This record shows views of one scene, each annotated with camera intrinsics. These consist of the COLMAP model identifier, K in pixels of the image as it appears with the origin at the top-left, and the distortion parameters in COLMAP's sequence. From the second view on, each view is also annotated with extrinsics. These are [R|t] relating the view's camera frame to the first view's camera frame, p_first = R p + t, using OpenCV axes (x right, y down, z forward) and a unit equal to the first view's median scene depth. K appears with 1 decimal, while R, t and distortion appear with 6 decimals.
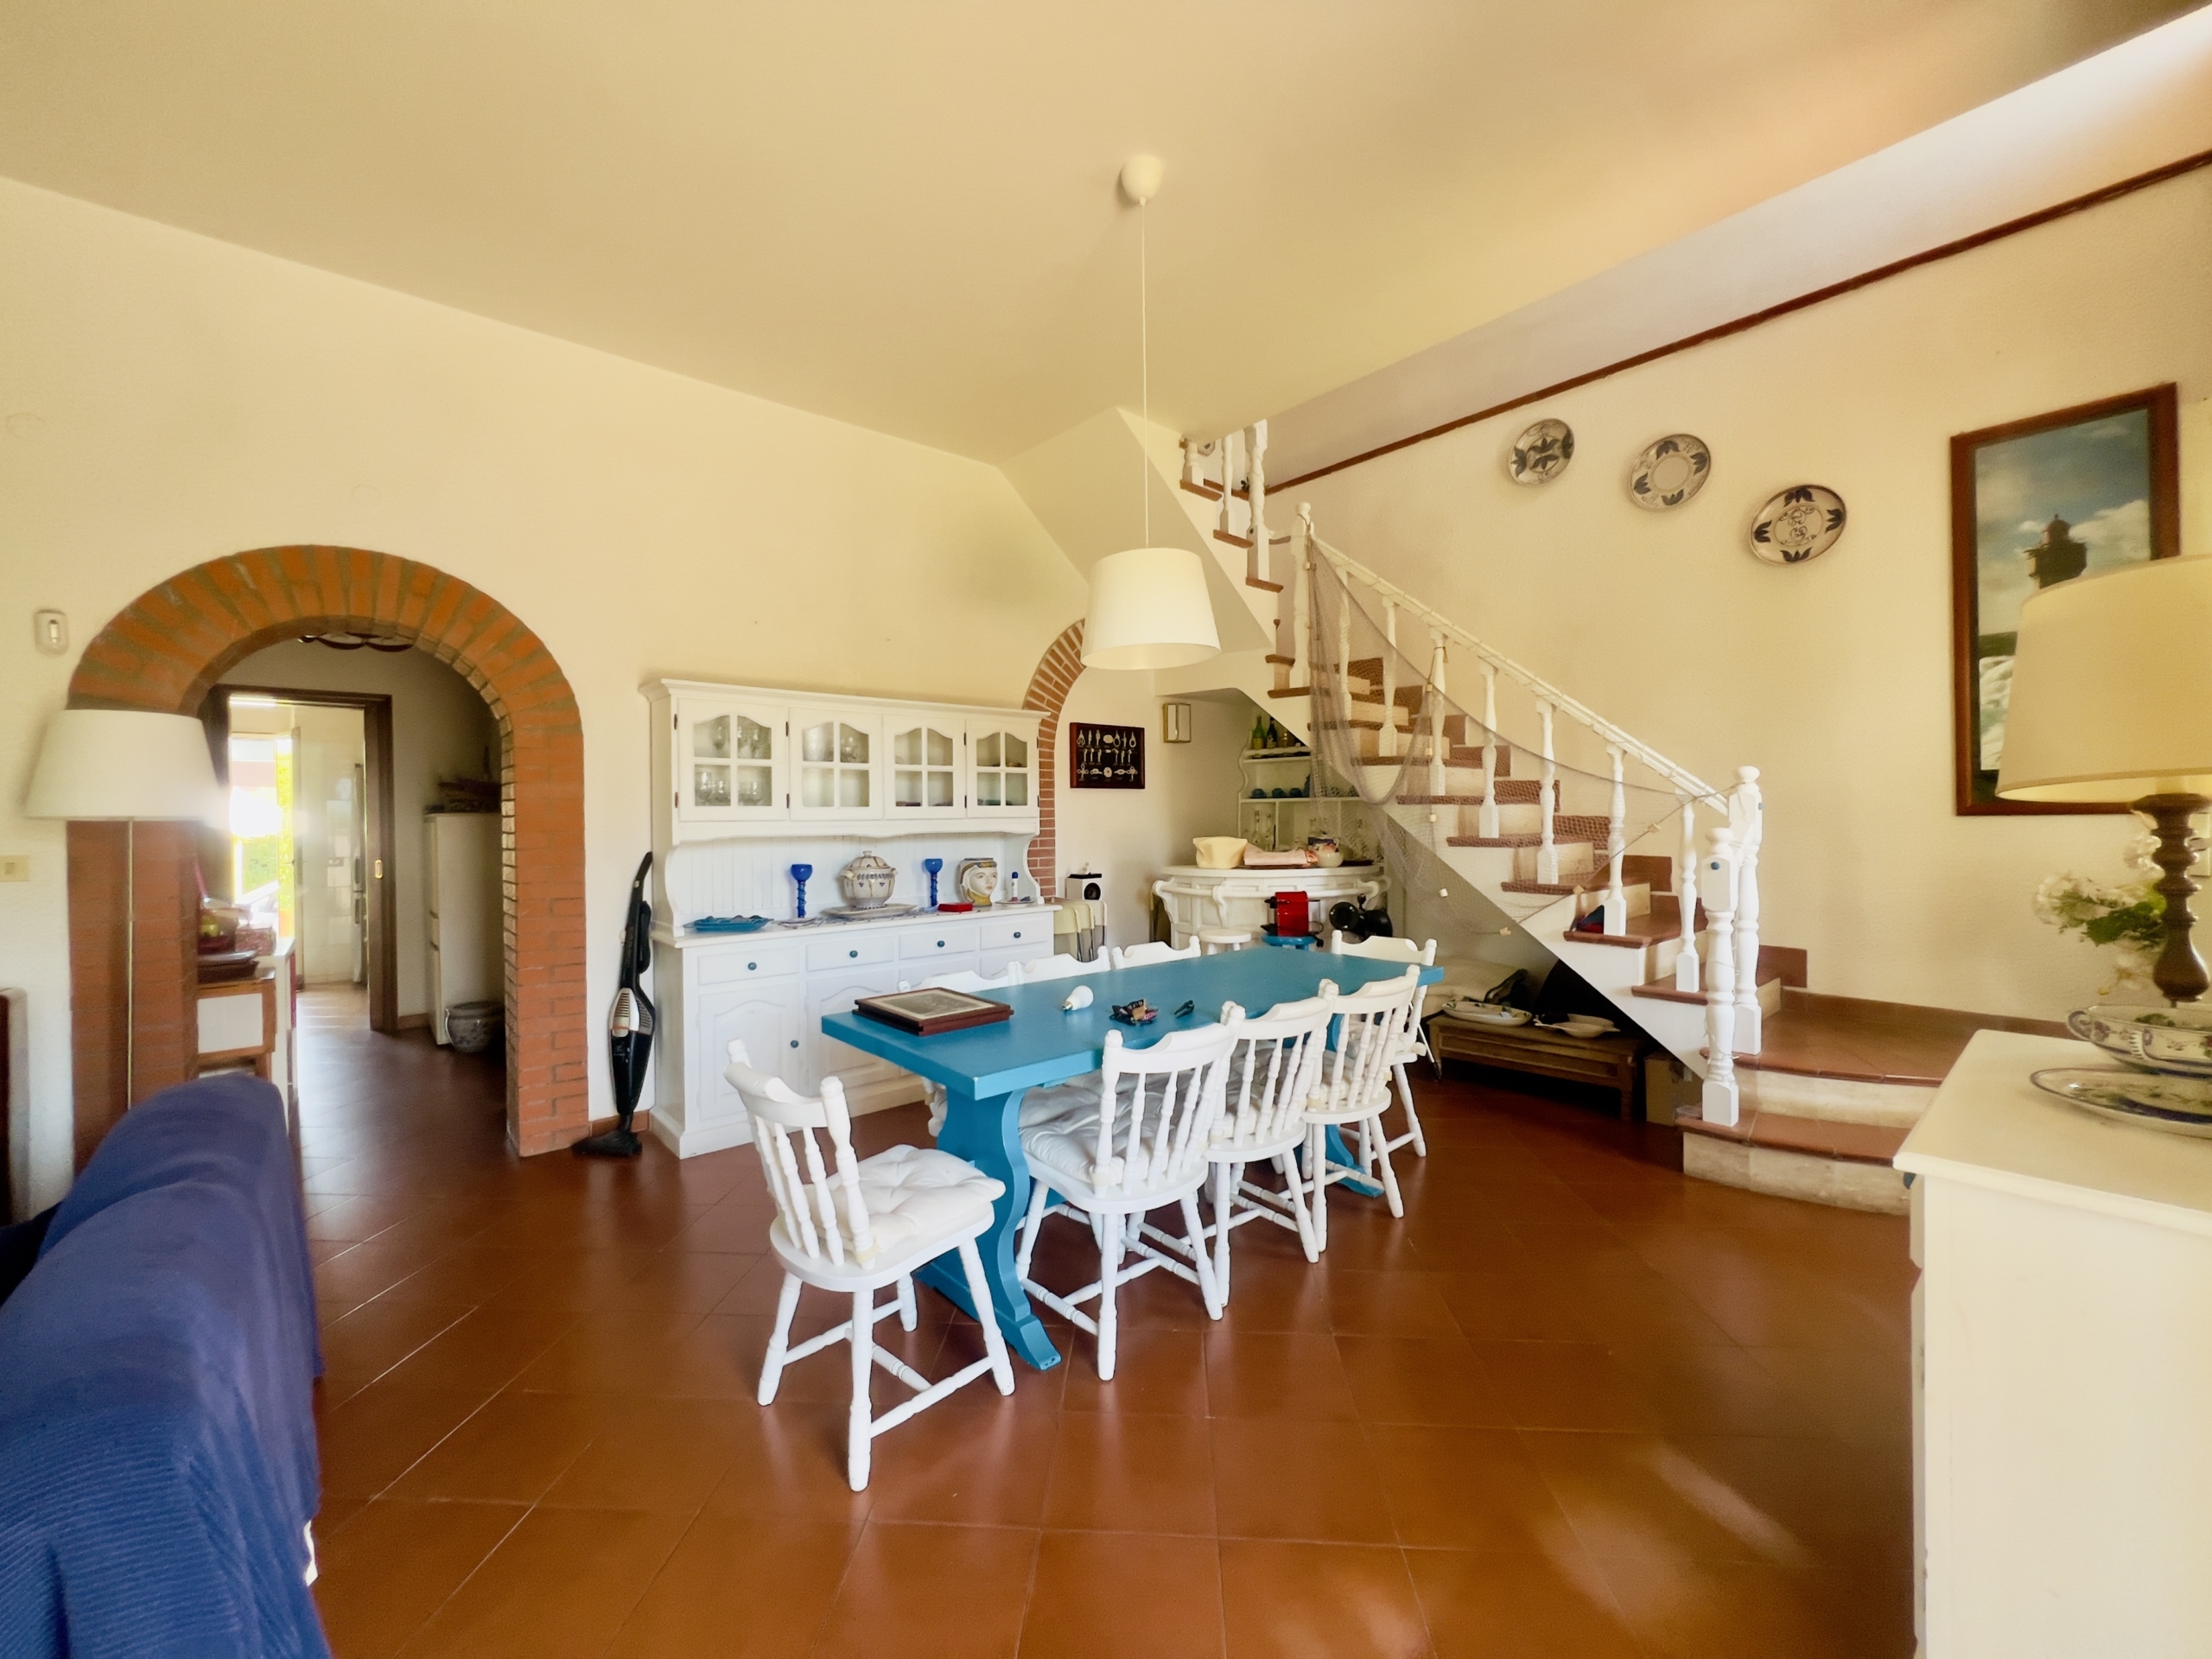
lens RADIAL K [[891.9, 0, 1103.5], [0, 891.9, 820.4], [0, 0, 1]] dist [-0.001879, 0.001018]
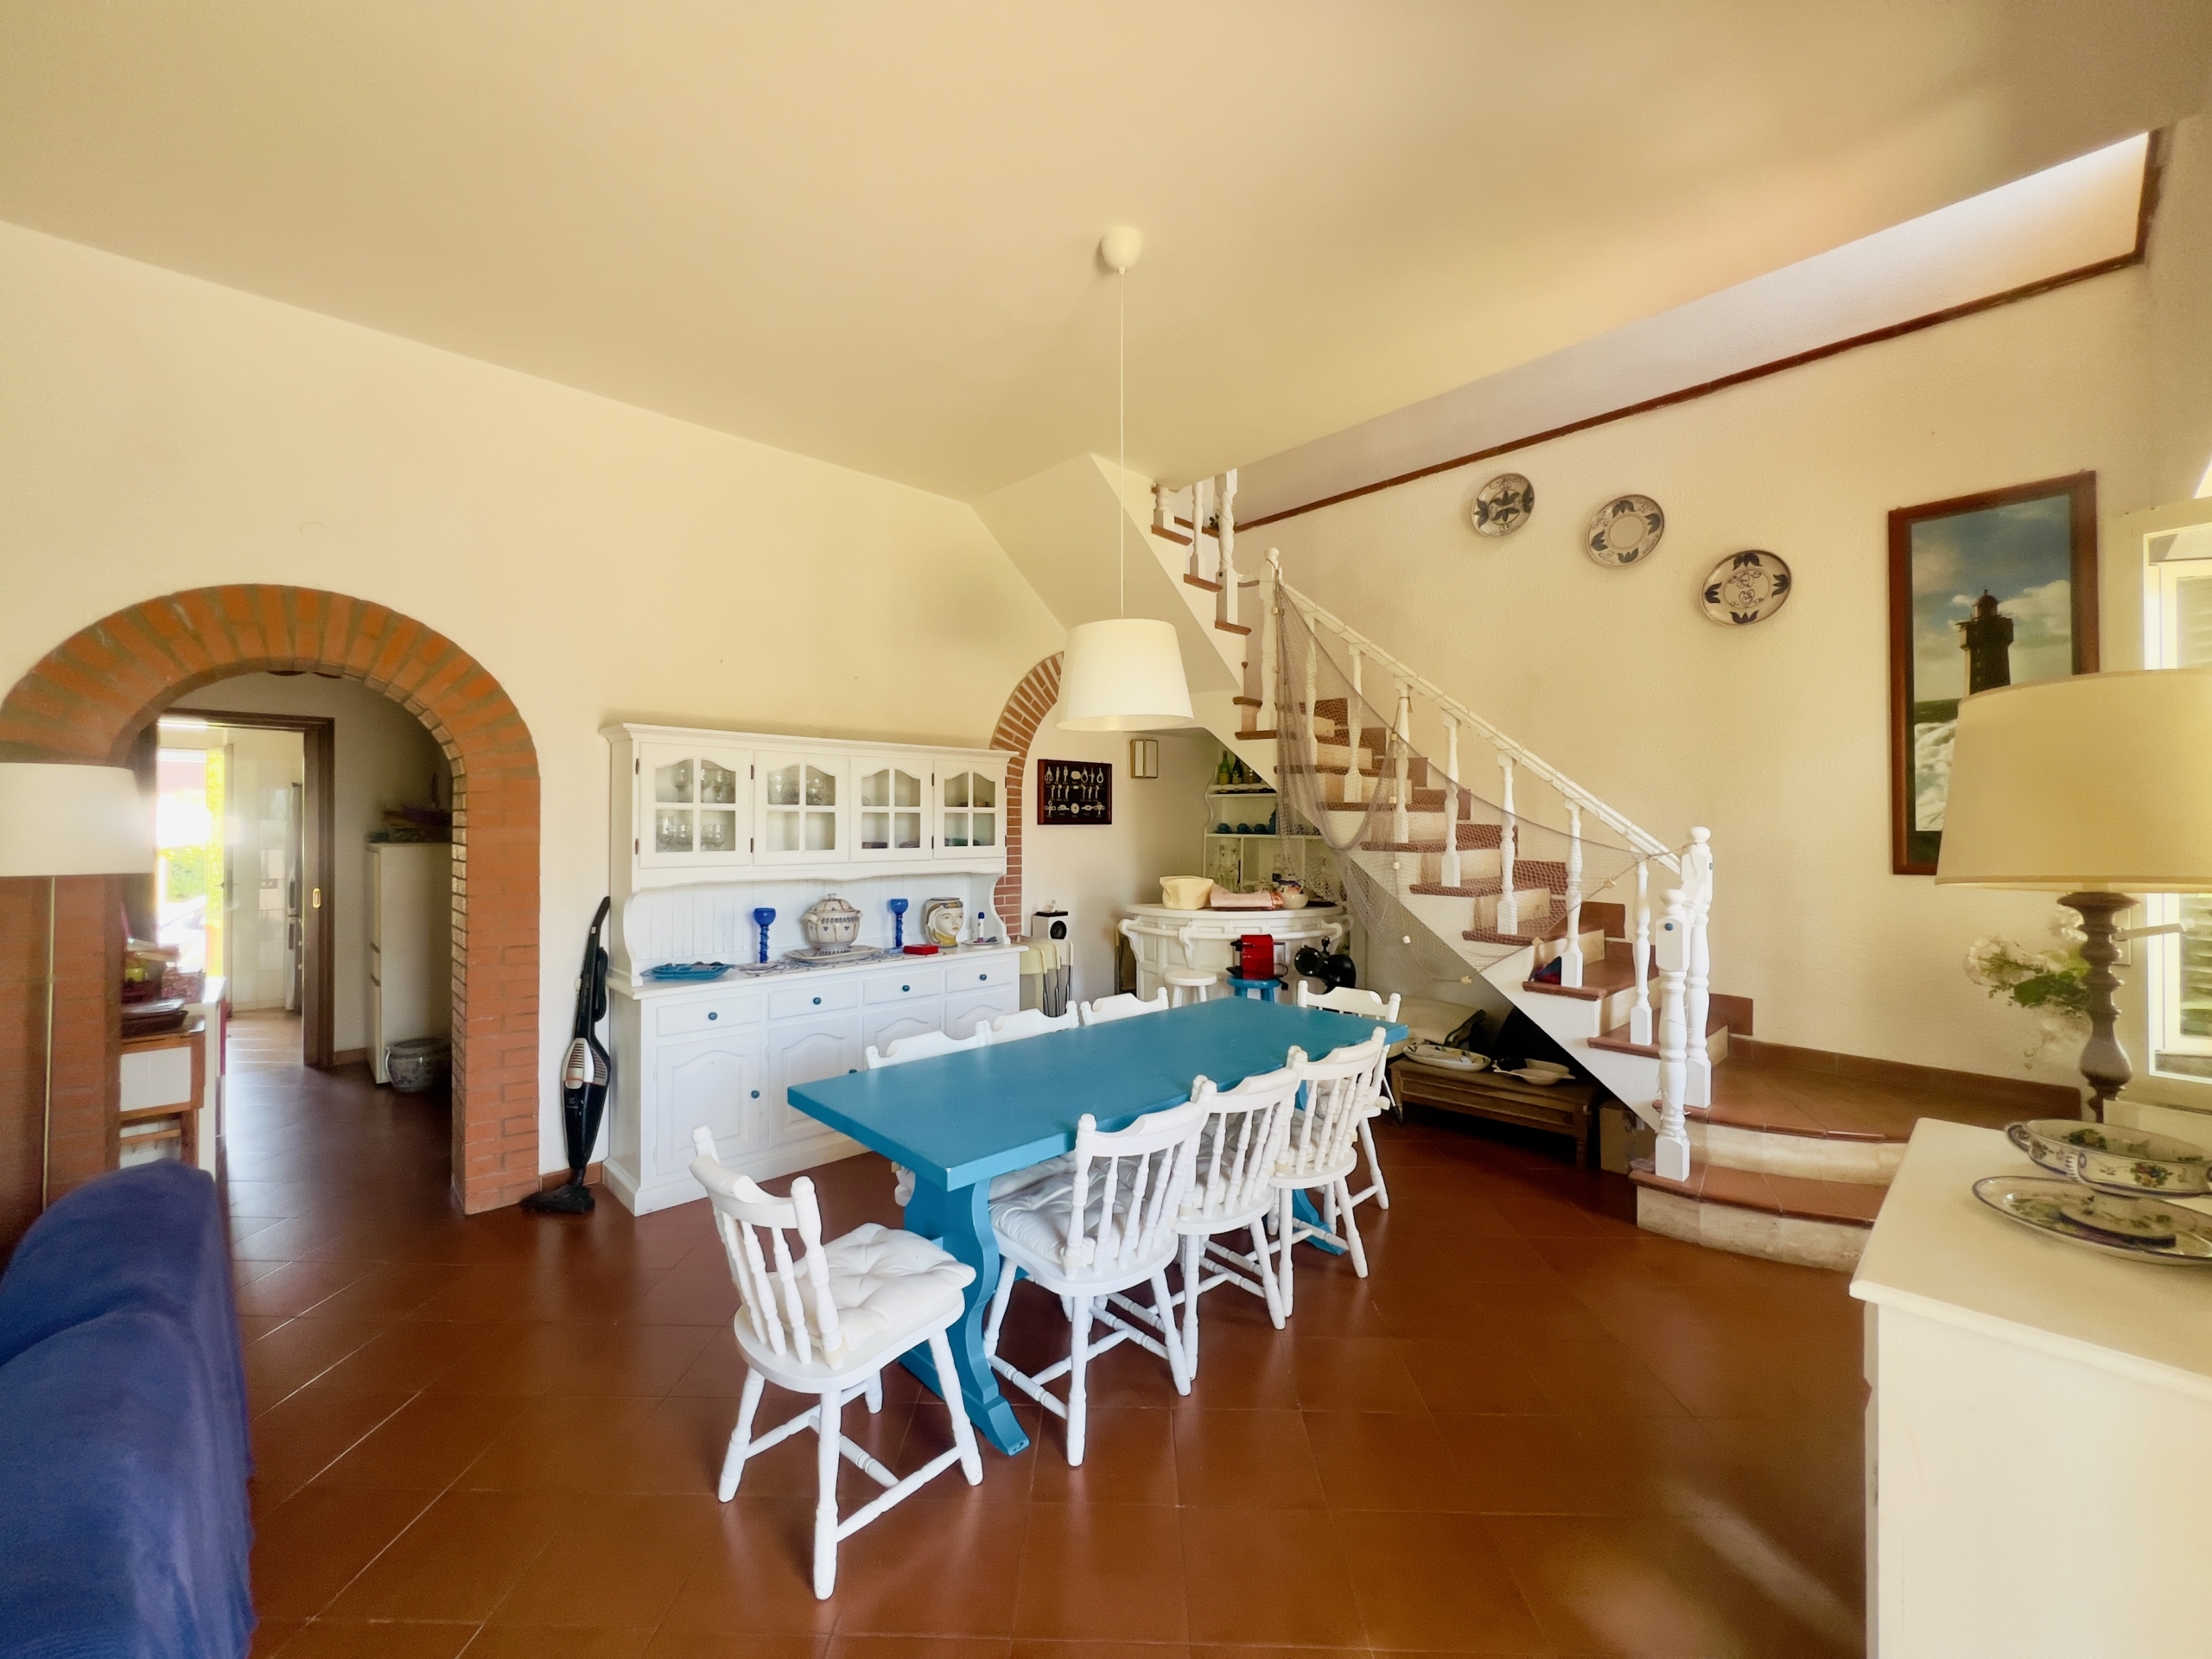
lens RADIAL K [[891.9, 0, 1103.6], [0, 891.9, 820.6], [0, 0, 1]] dist [-0.001879, 0.001018]
pose [[0.998991, 0.011936, 0.043299, -0.008823], [-0.011507, 0.999883, -0.010123, -0.042240], [-0.043414, 0.009615, 0.999011, -0.000084]]
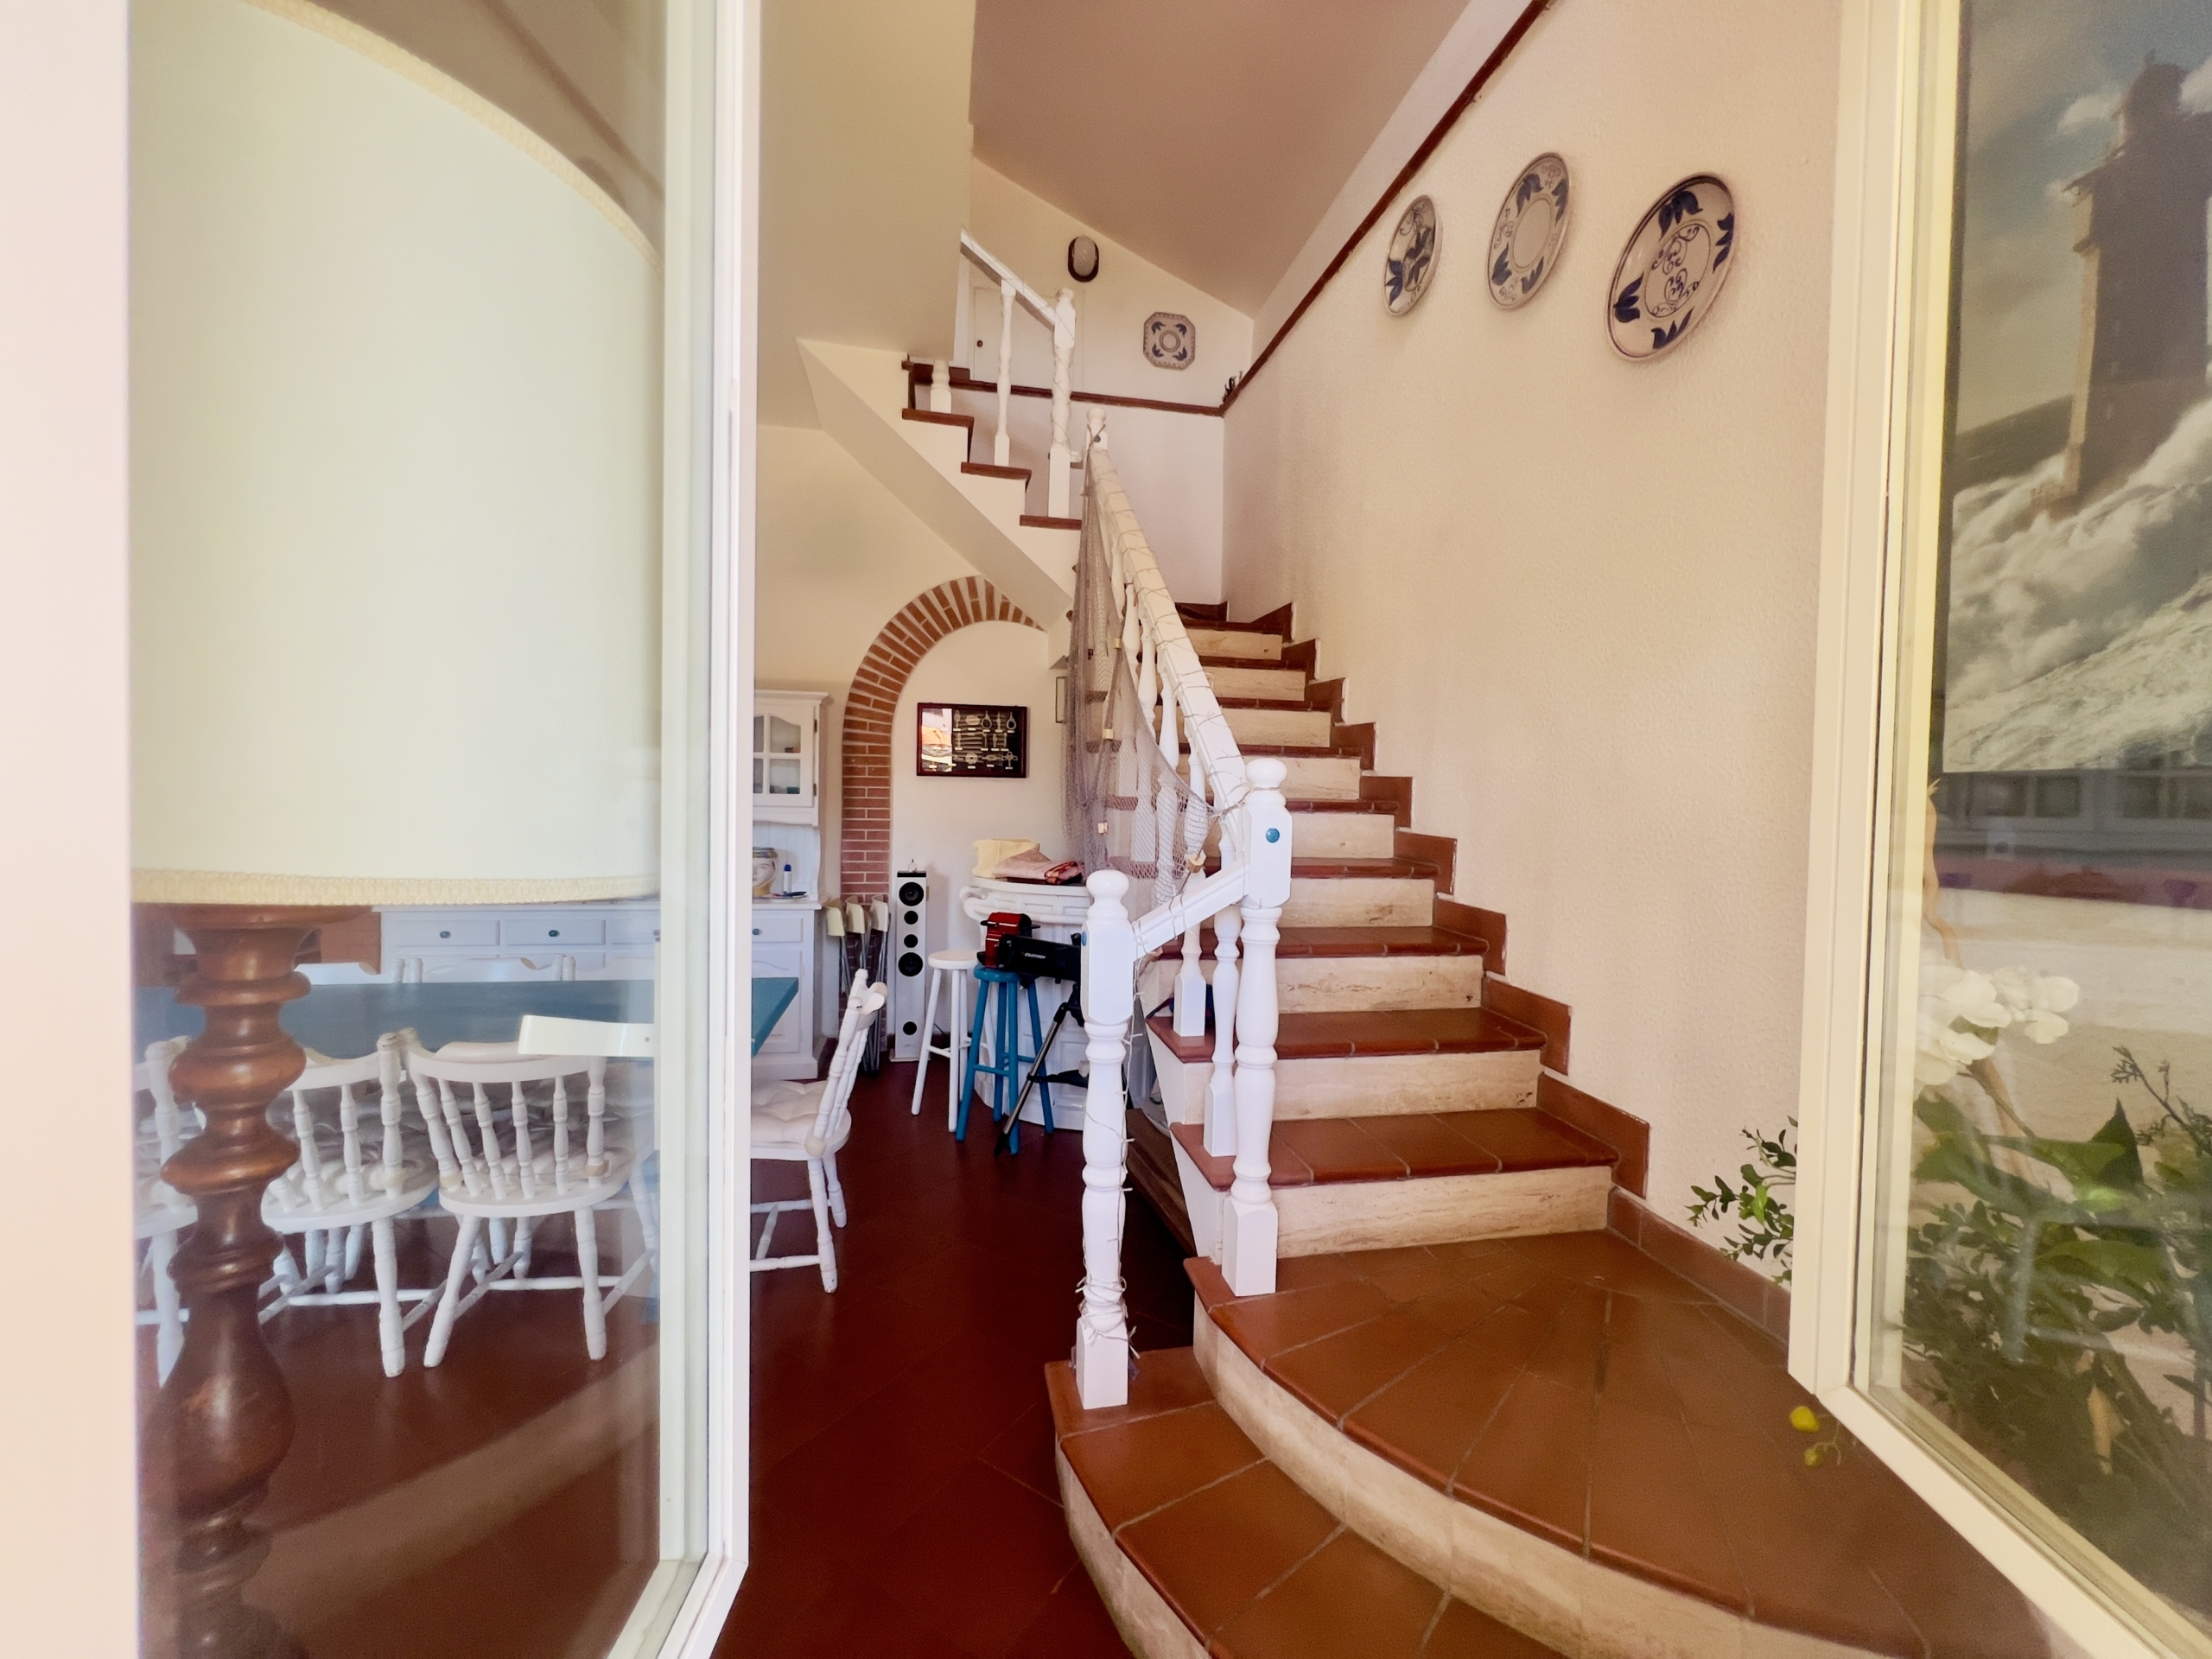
lens RADIAL K [[891.9, 0, 1097.0], [0, 891.9, 819.2], [0, 0, 1]] dist [-0.001879, 0.001018]
pose [[0.864503, 0.041692, -0.500896, 0.767979], [-0.032165, 0.999100, 0.027648, -0.030911], [0.501598, -0.007790, 0.865066, 0.413526]]
